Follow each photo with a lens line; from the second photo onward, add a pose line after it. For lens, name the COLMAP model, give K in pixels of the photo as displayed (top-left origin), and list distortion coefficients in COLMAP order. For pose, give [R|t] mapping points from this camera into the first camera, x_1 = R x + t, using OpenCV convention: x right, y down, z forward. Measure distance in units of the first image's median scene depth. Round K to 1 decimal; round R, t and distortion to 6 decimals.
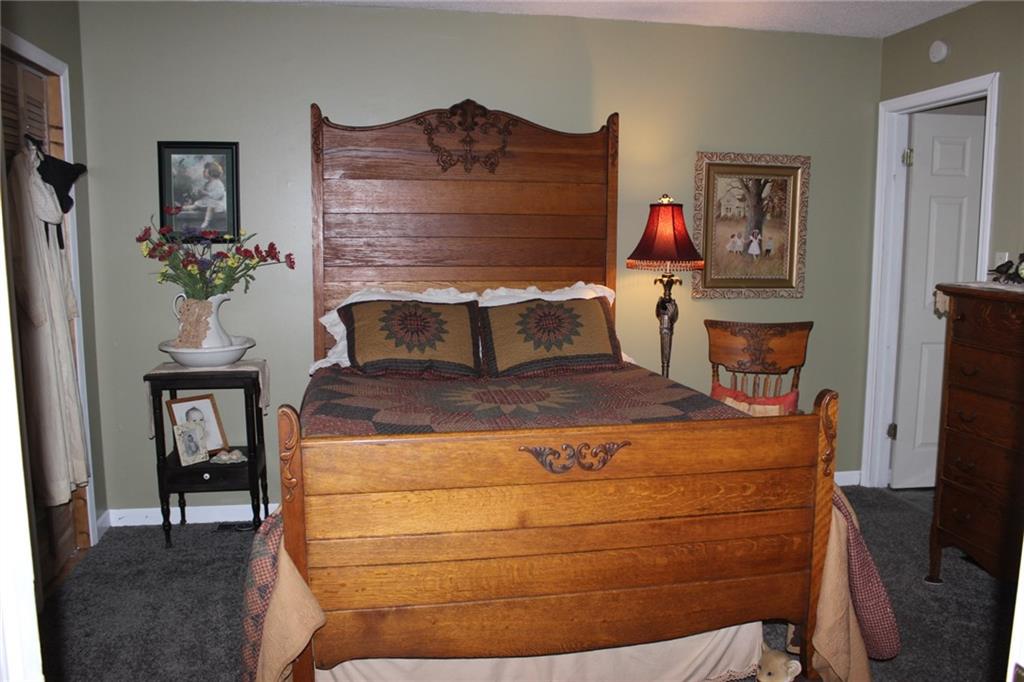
lens RADIAL K [[866.7, 0, 516.6], [0, 866.7, 354.2], [0, 0, 1]] dist [-0.158828, 0.153872]
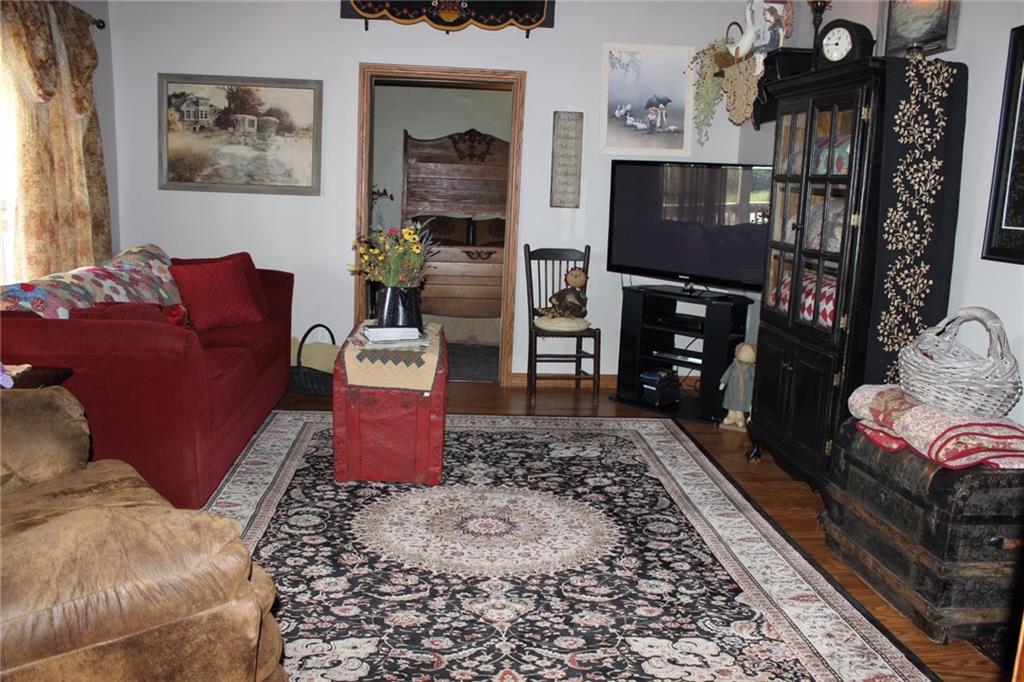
lens RADIAL K [[866.7, 0, 516.6], [0, 866.7, 354.2], [0, 0, 1]] dist [-0.158828, 0.153872]
pose [[0.994384, 0.054087, -0.090965, 0.297344], [-0.050952, 0.998036, 0.036448, 0.208266], [0.092758, -0.031608, 0.995187, -1.263486]]
